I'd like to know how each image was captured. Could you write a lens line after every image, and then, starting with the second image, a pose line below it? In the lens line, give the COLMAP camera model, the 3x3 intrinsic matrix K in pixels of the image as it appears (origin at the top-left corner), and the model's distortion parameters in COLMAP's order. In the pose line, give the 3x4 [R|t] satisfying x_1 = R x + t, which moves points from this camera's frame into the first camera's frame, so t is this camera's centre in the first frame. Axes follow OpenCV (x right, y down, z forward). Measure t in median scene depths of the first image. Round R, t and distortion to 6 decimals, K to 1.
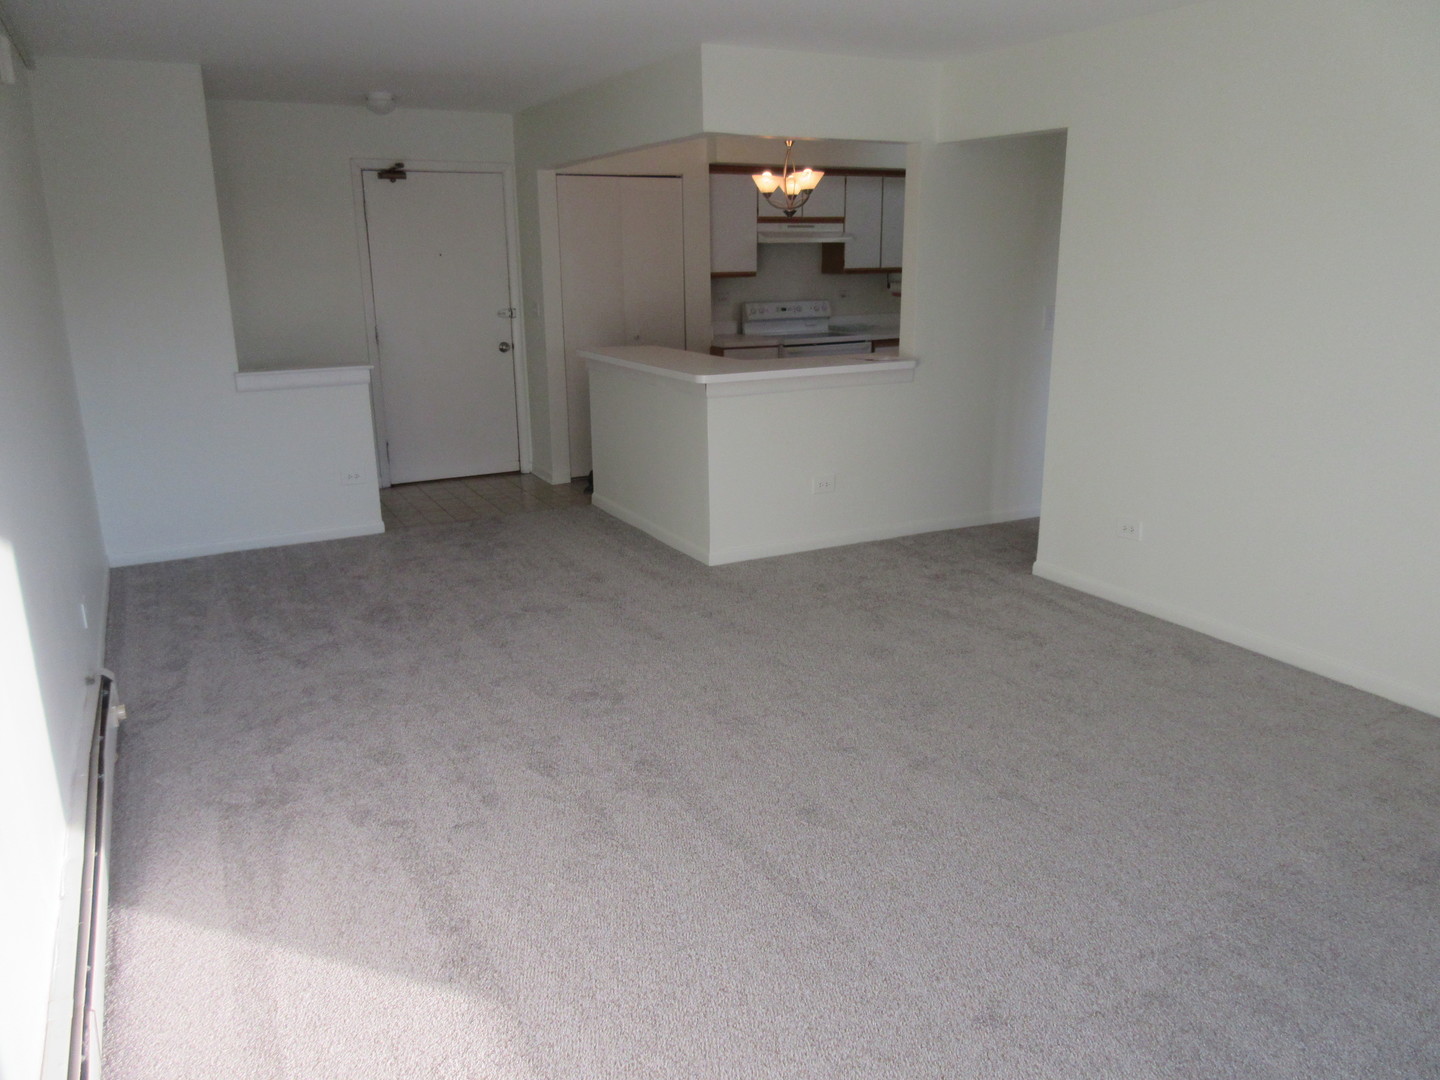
lens RADIAL K [[1079.3, 0, 720.0], [0, 1079.3, 540.0], [0, 0, 1]] dist [-0.006935, 0.007934]
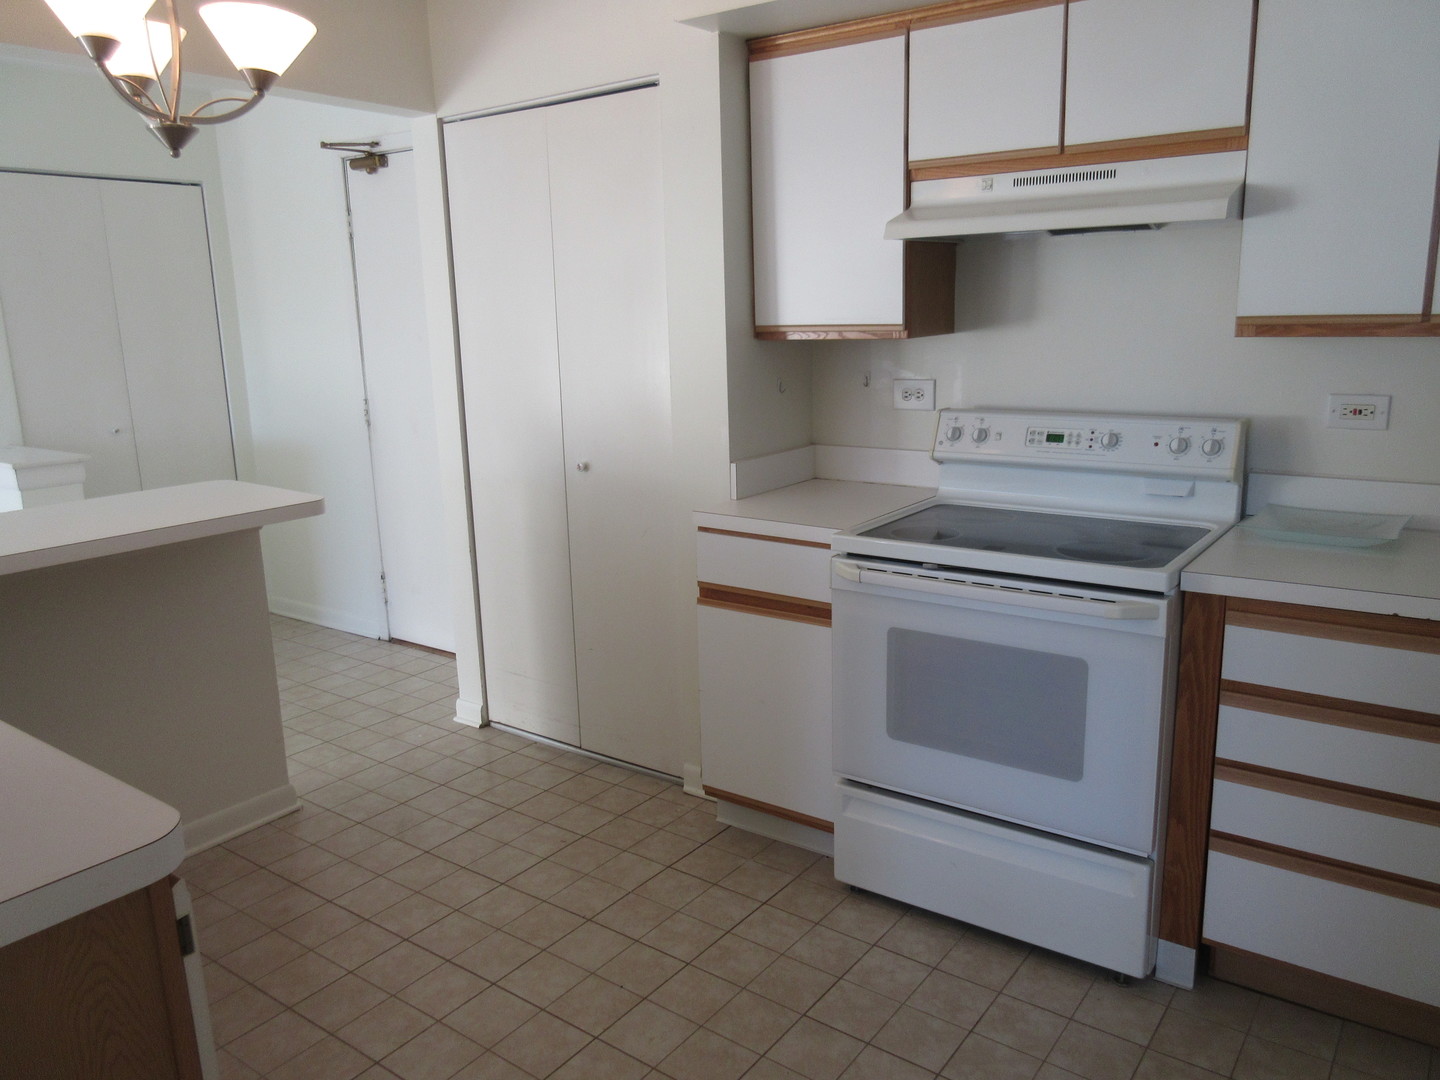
lens RADIAL K [[1079.3, 0, 720.0], [0, 1079.3, 540.0], [0, 0, 1]] dist [-0.006935, 0.007934]
pose [[0.436089, 0.192524, -0.879068, 0.325994], [-0.216427, 0.970614, 0.105208, -0.207019], [0.873491, 0.144374, 0.464941, 0.805509]]
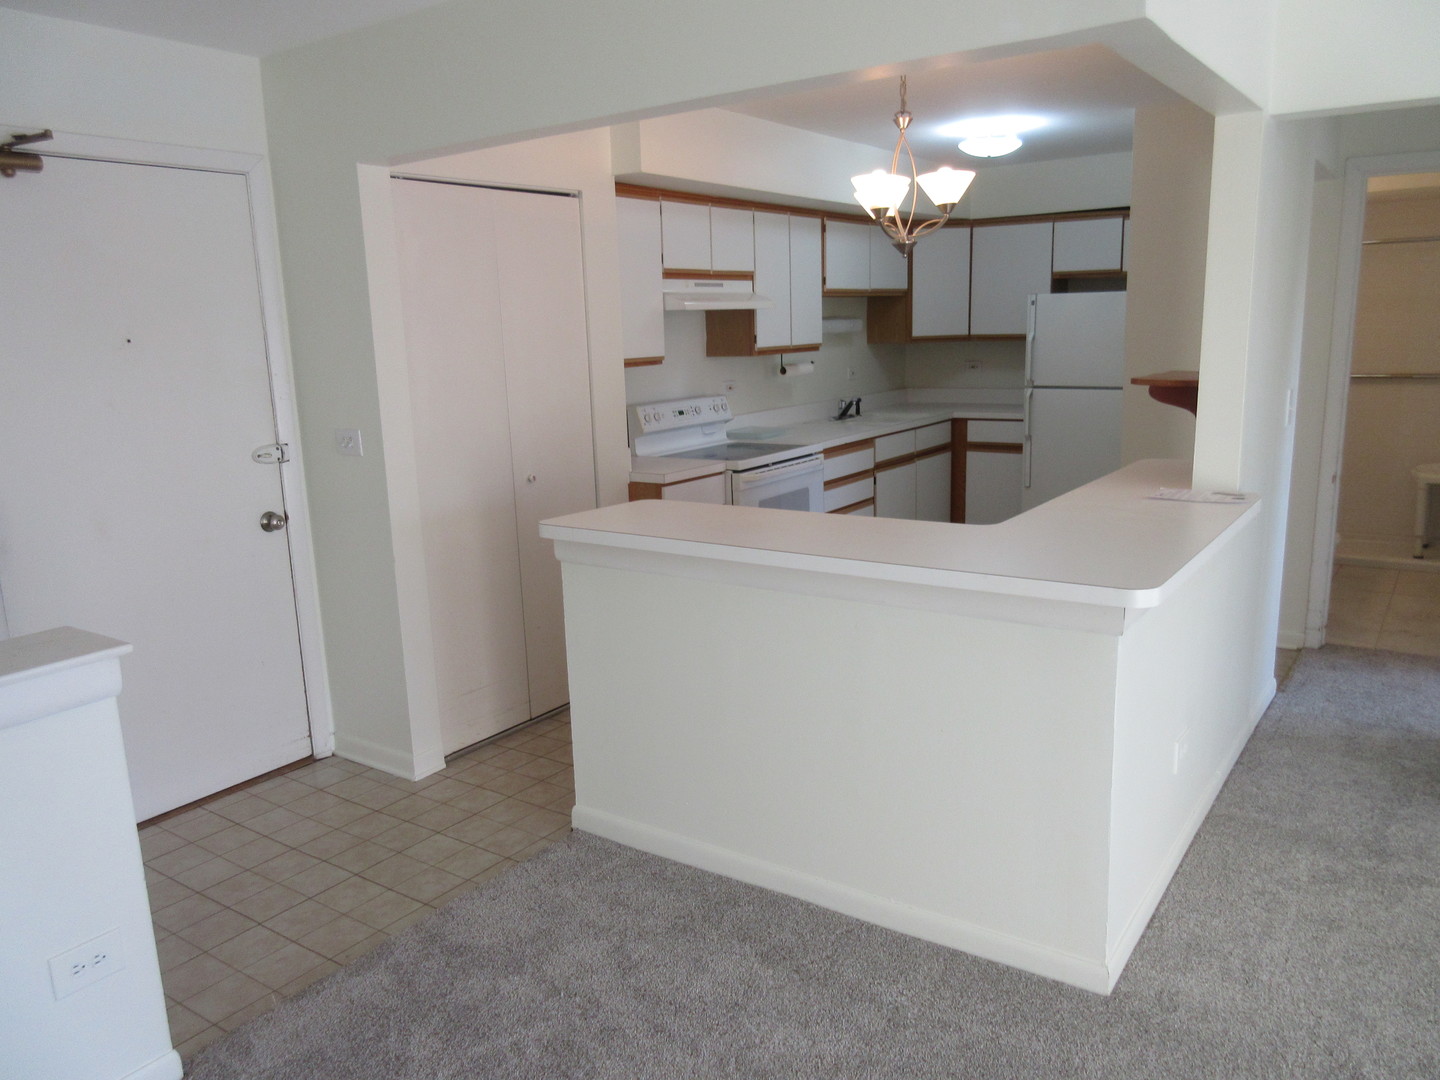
lens RADIAL K [[1079.3, 0, 720.0], [0, 1079.3, 540.0], [0, 0, 1]] dist [-0.006935, 0.007934]
pose [[0.888914, -0.109028, 0.444910, -0.226849], [0.142167, 0.988964, -0.041692, -0.114661], [-0.435454, 0.100312, 0.894604, 0.445223]]
